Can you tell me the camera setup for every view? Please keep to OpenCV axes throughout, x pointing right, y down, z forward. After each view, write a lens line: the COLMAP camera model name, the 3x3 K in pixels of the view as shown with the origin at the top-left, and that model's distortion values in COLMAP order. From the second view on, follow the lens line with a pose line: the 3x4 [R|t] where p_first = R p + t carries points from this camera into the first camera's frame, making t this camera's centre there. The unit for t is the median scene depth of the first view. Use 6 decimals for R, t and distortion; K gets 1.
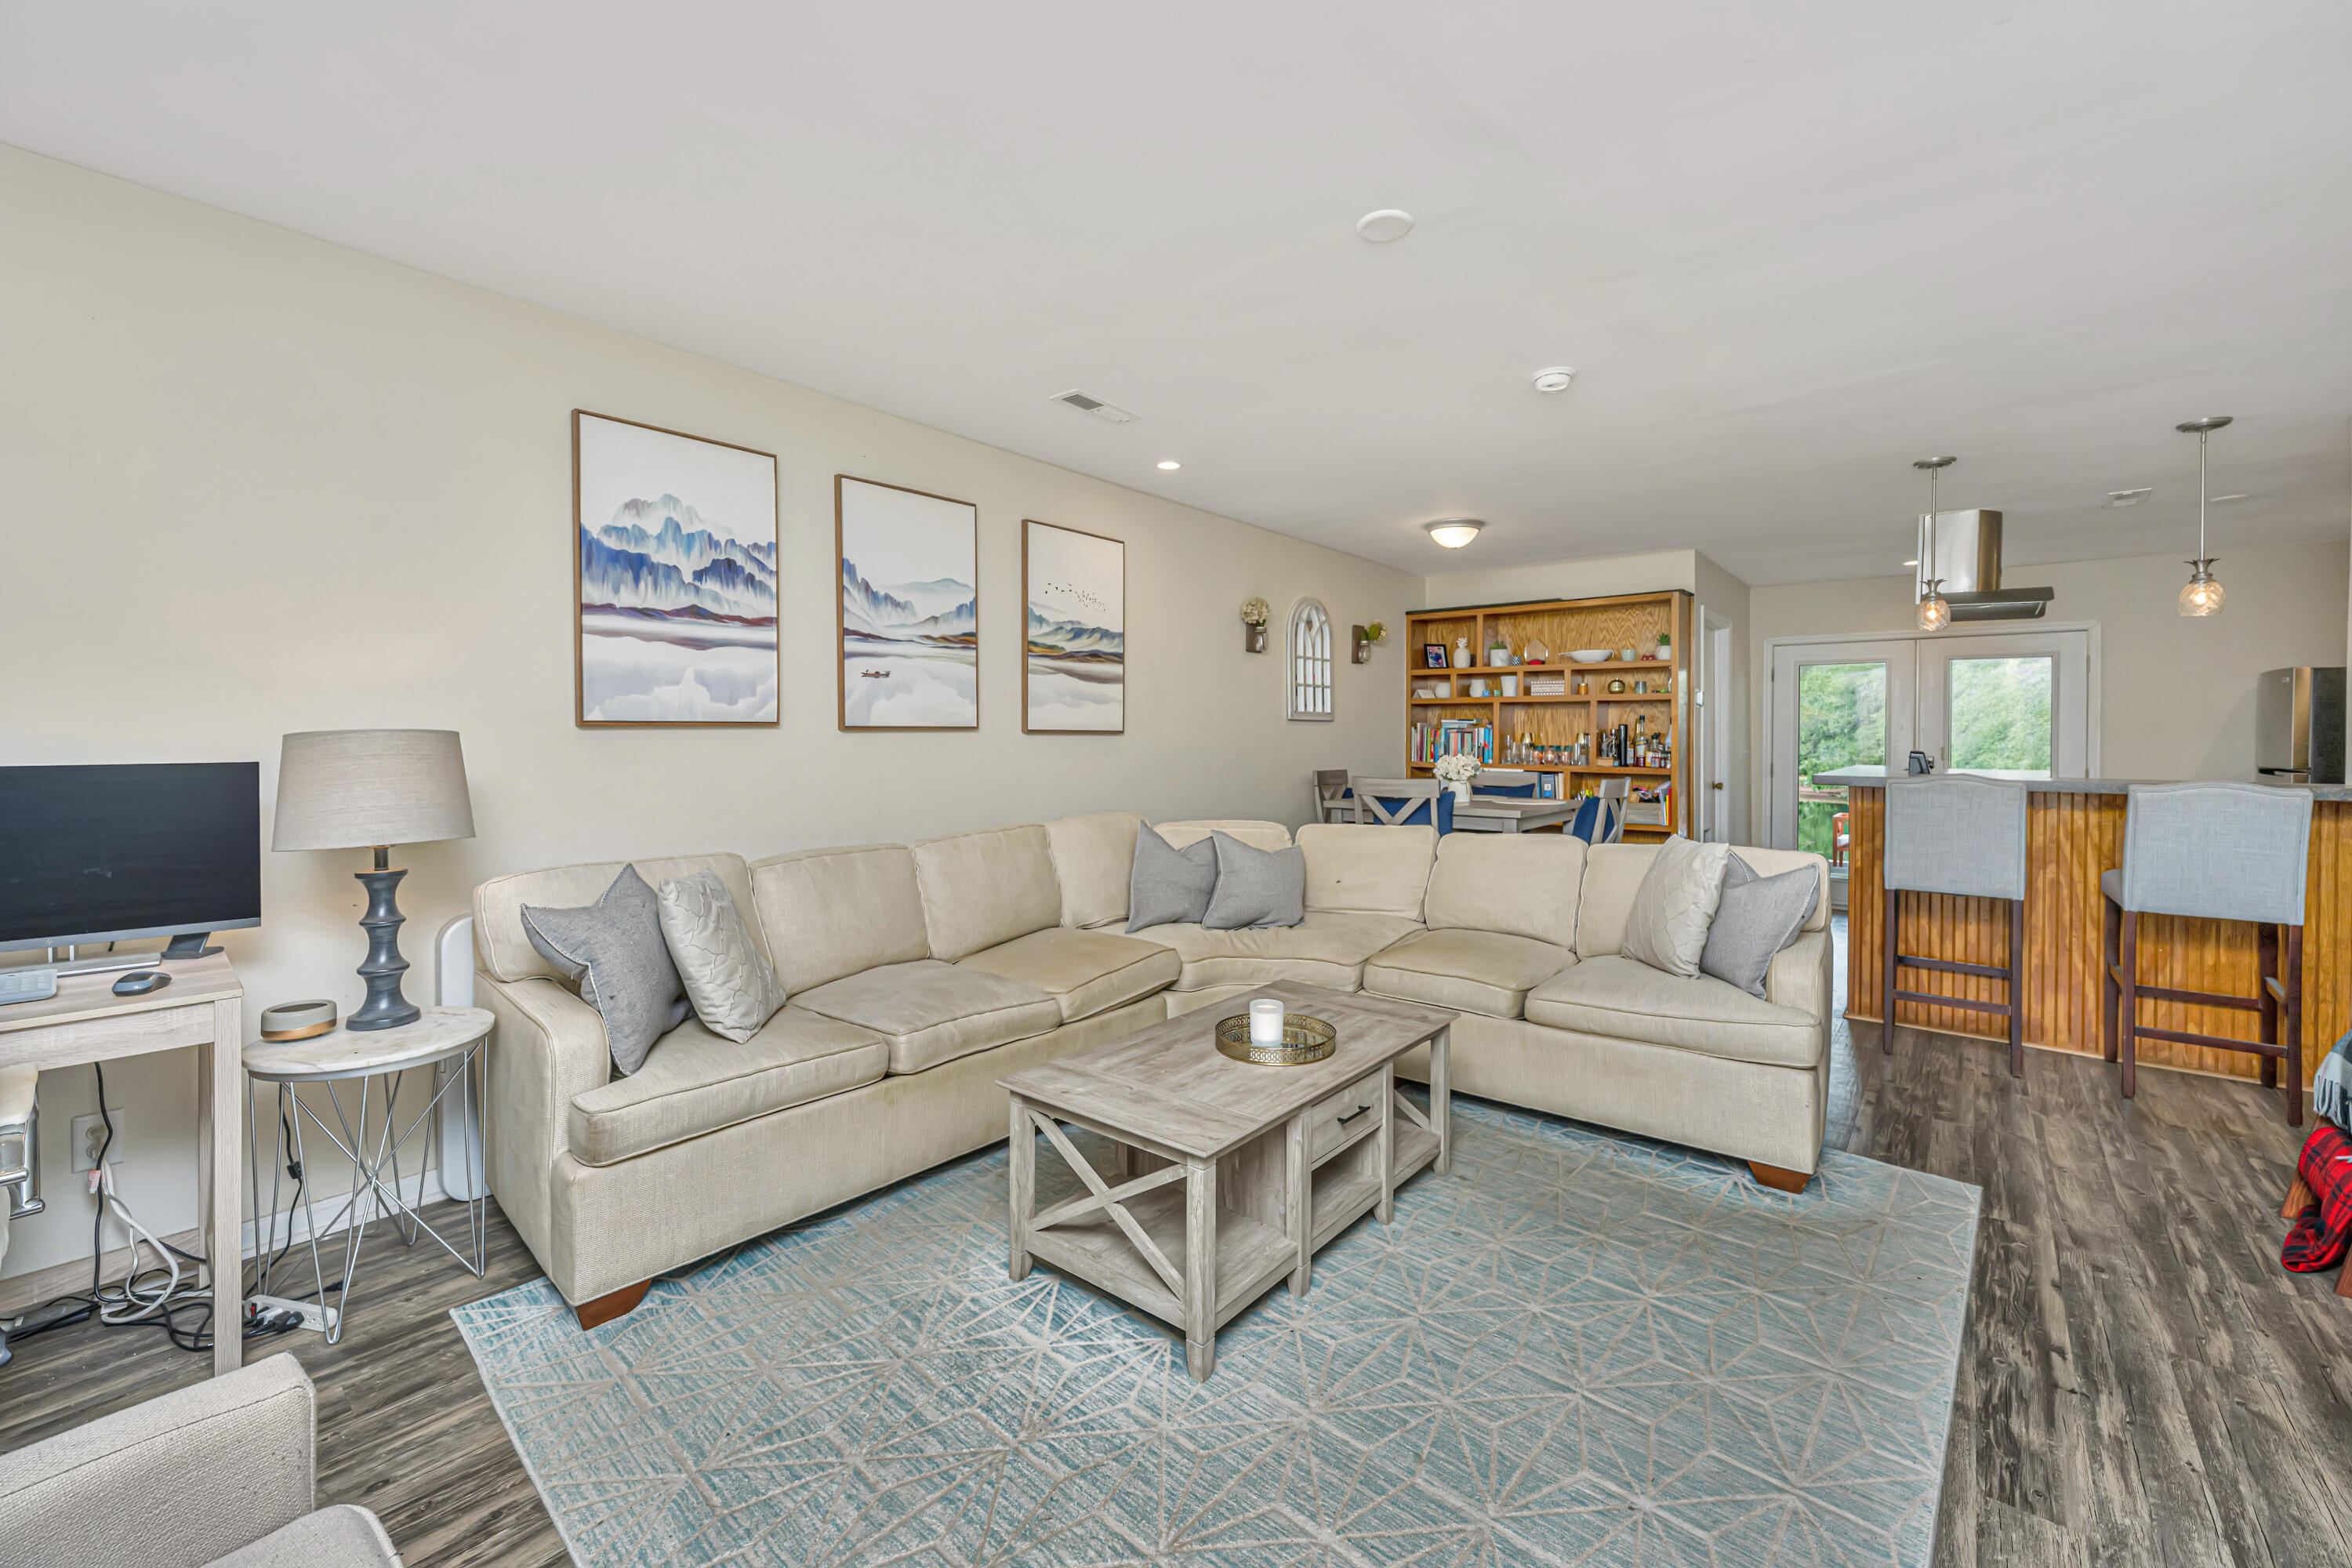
lens RADIAL K [[962.4, 0, 1176.8], [0, 962.4, 739.2], [0, 0, 1]] dist [0.001274, 0.000078]
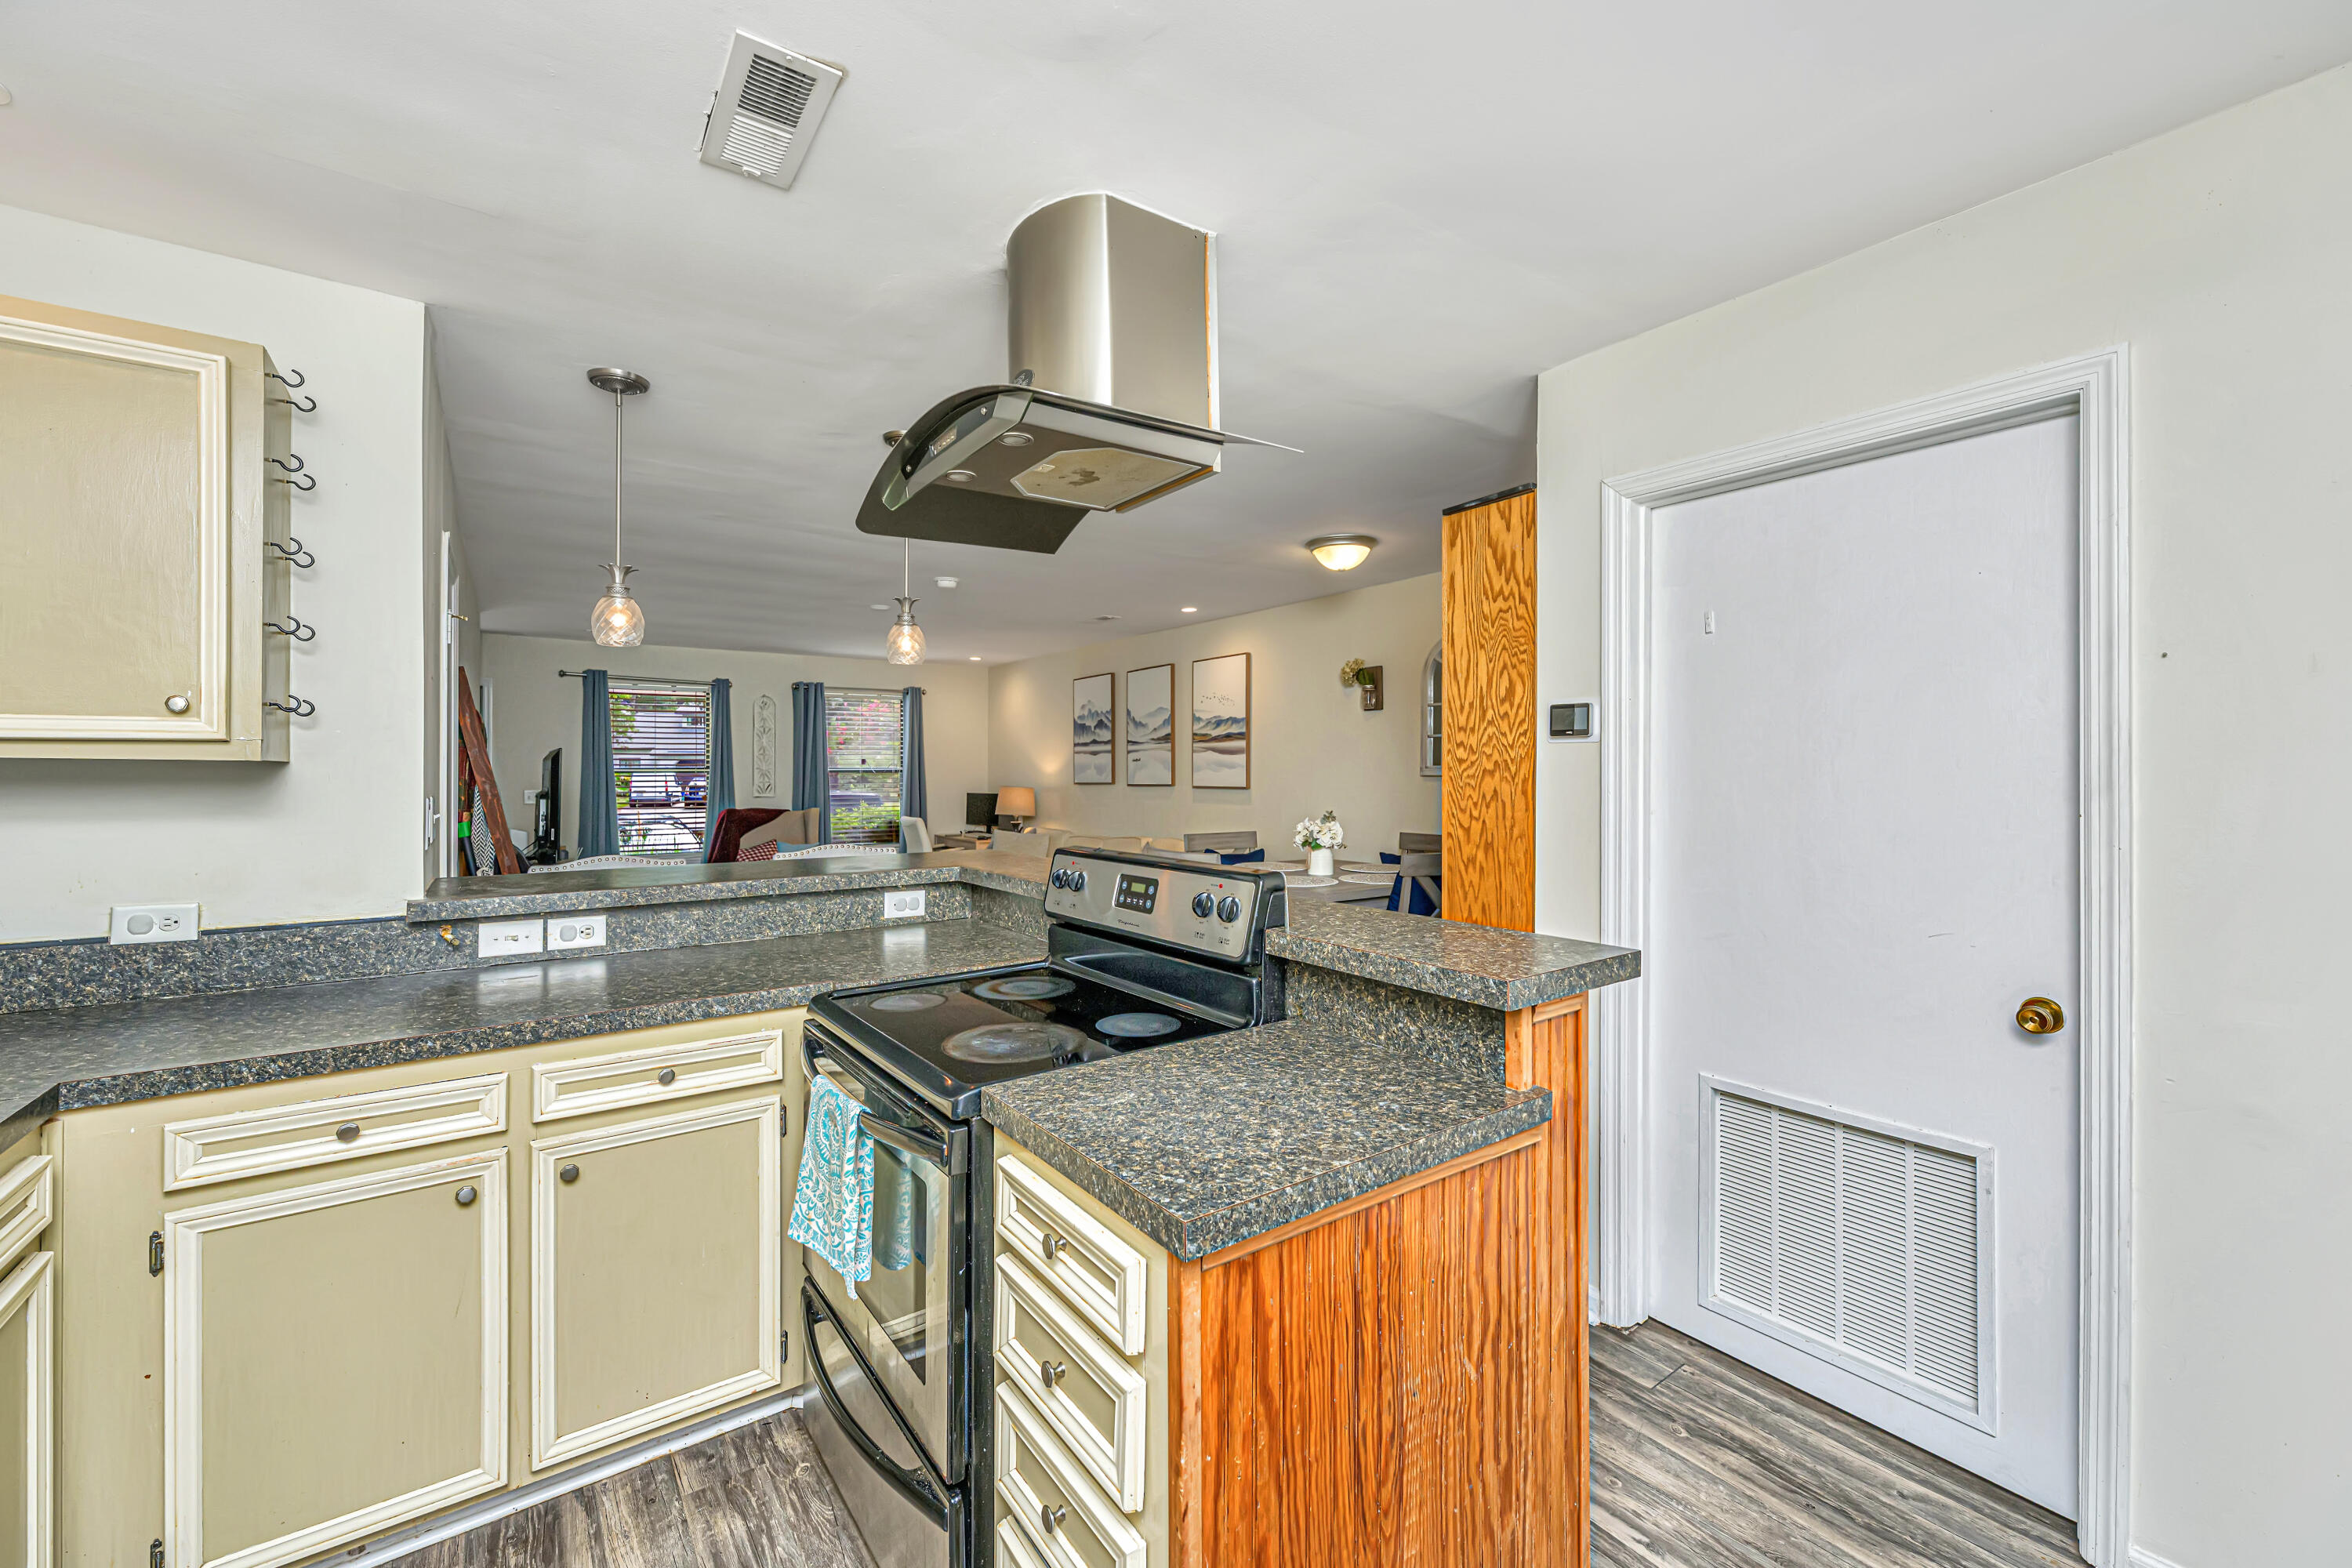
lens RADIAL K [[947.5, 0, 1176.0], [0, 947.5, 784.0], [0, 0, 1]] dist [0.000550, 0.000041]
pose [[-0.263619, 0.006742, -0.964603, 1.665833], [-0.002769, 0.999966, 0.007745, -0.030354], [0.964623, 0.004713, -0.263591, 1.614691]]
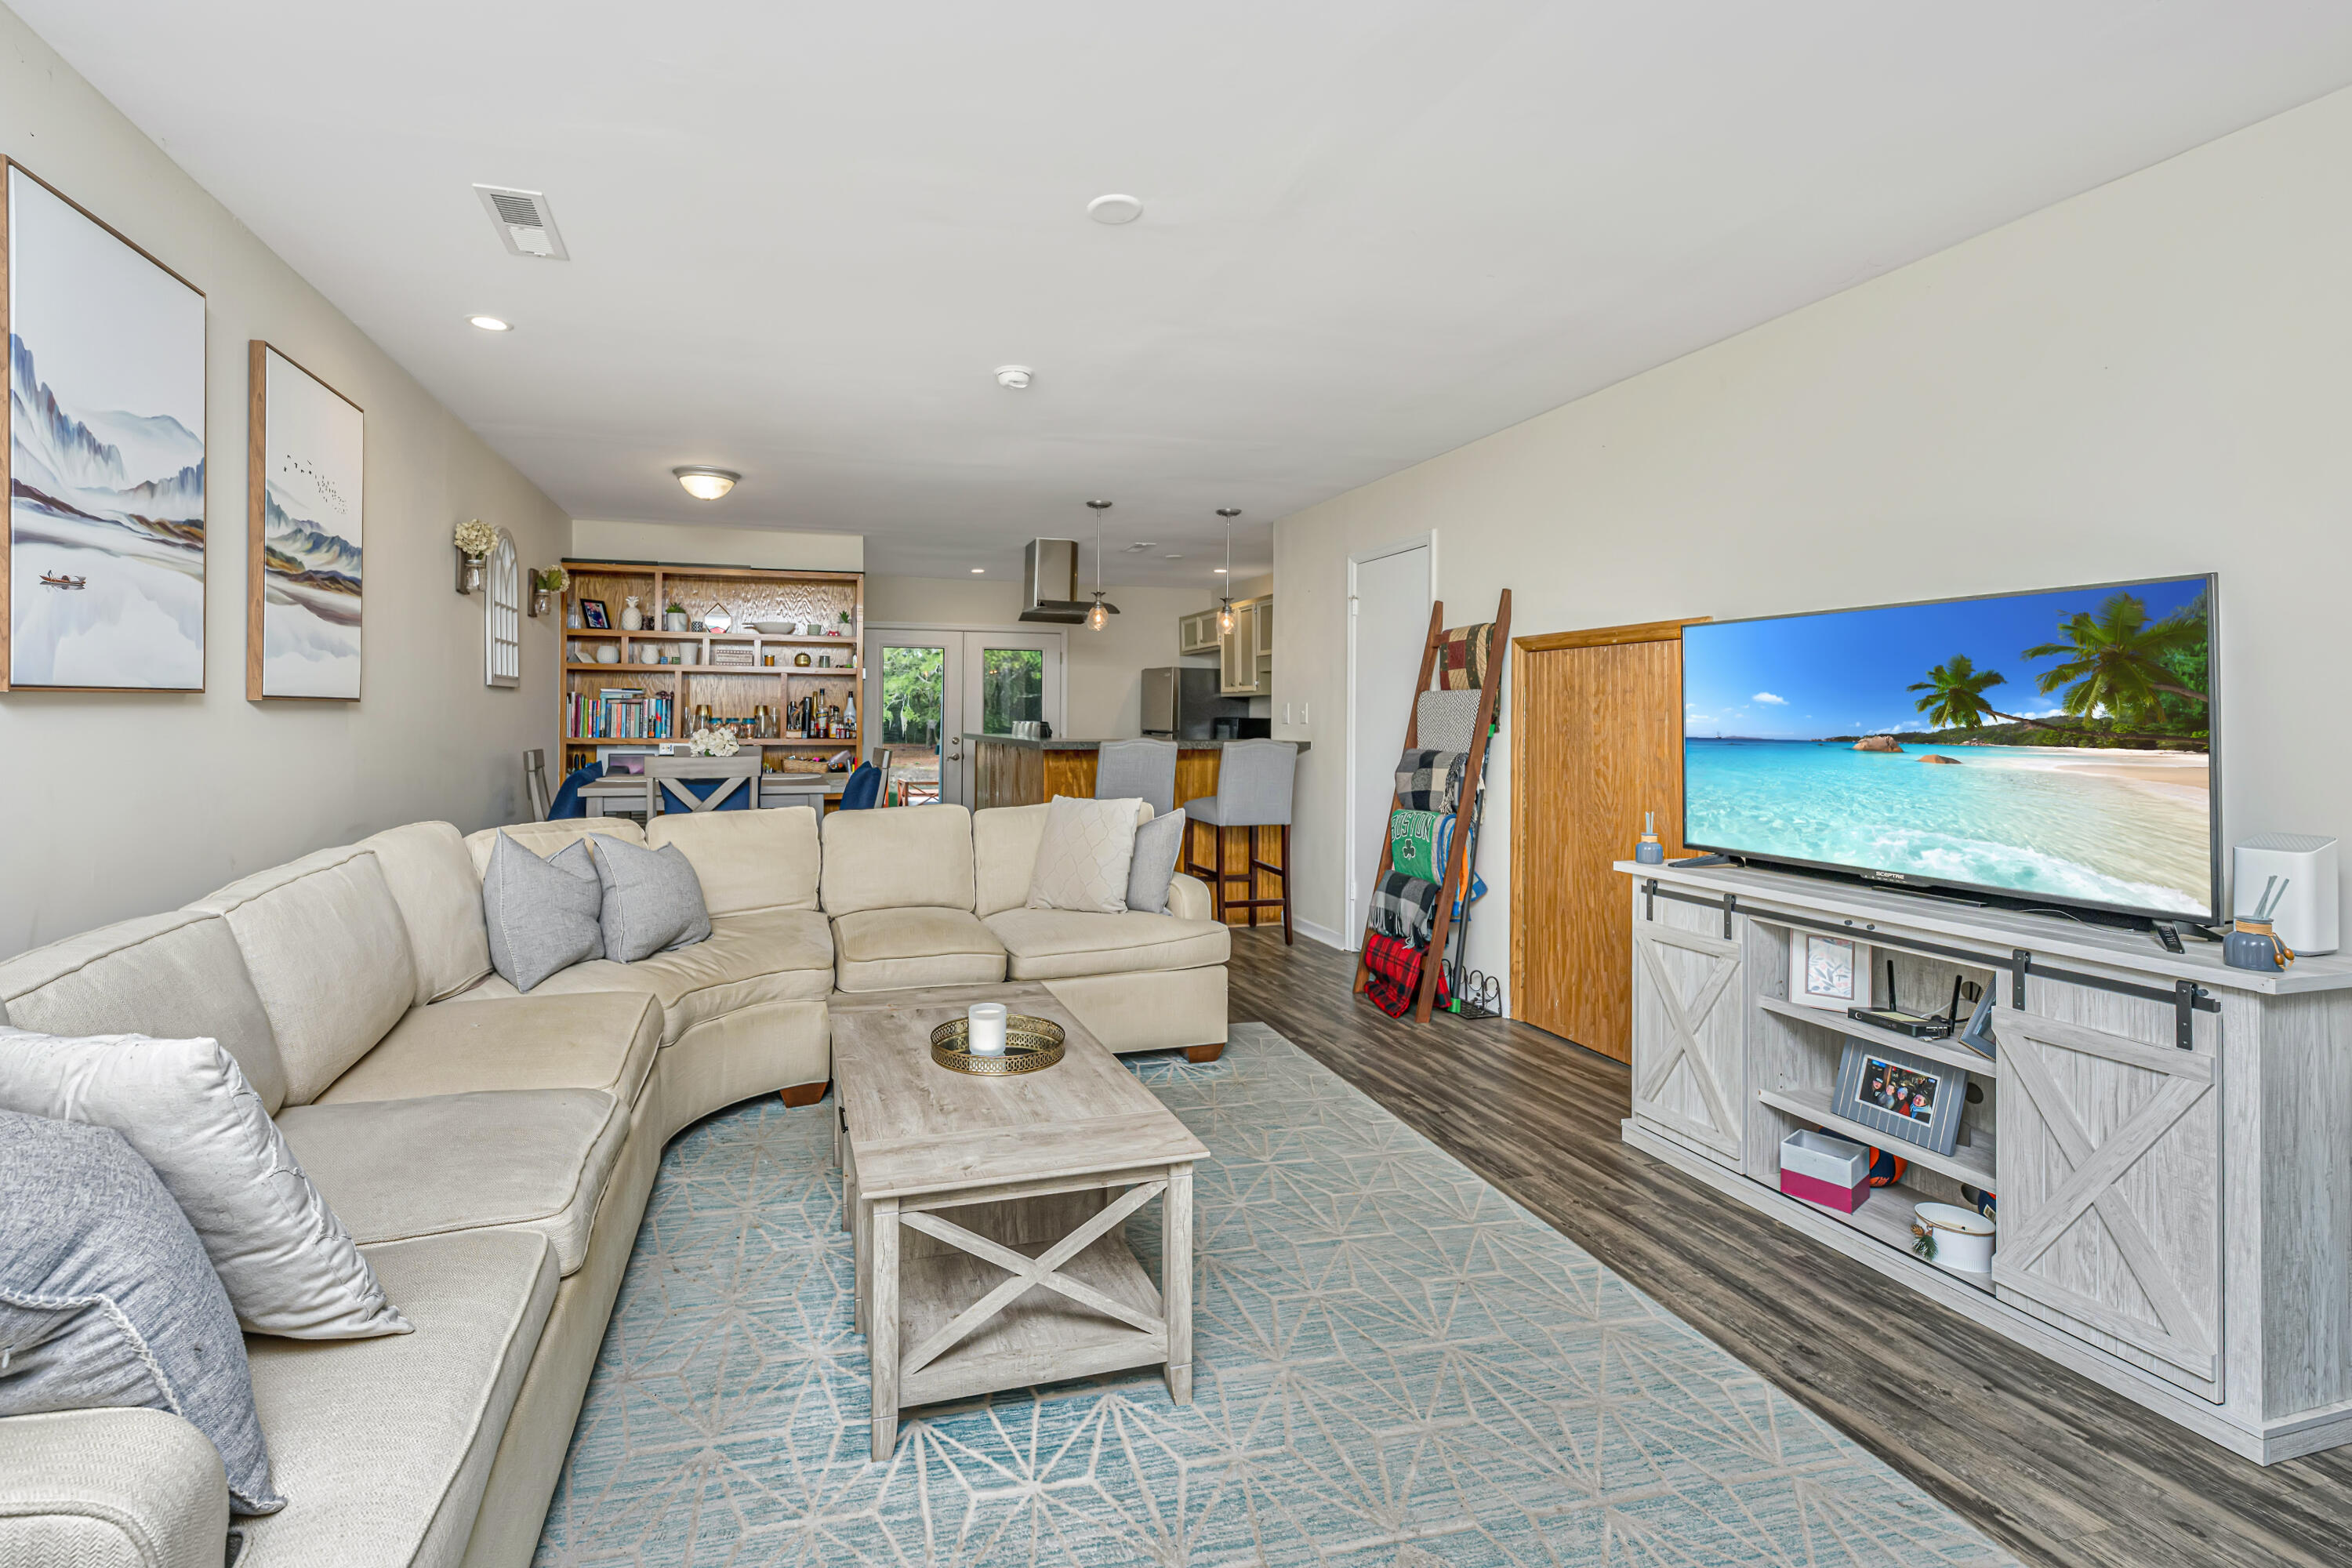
lens RADIAL K [[964.2, 0, 1175.9], [0, 964.2, 703.3], [0, 0, 1]] dist [0.002896, 0.000173]
pose [[0.578659, 0.008738, 0.815523, -0.356910], [-0.002108, 0.999955, -0.009219, -0.000867], [-0.815567, 0.003616, 0.578651, 0.221956]]
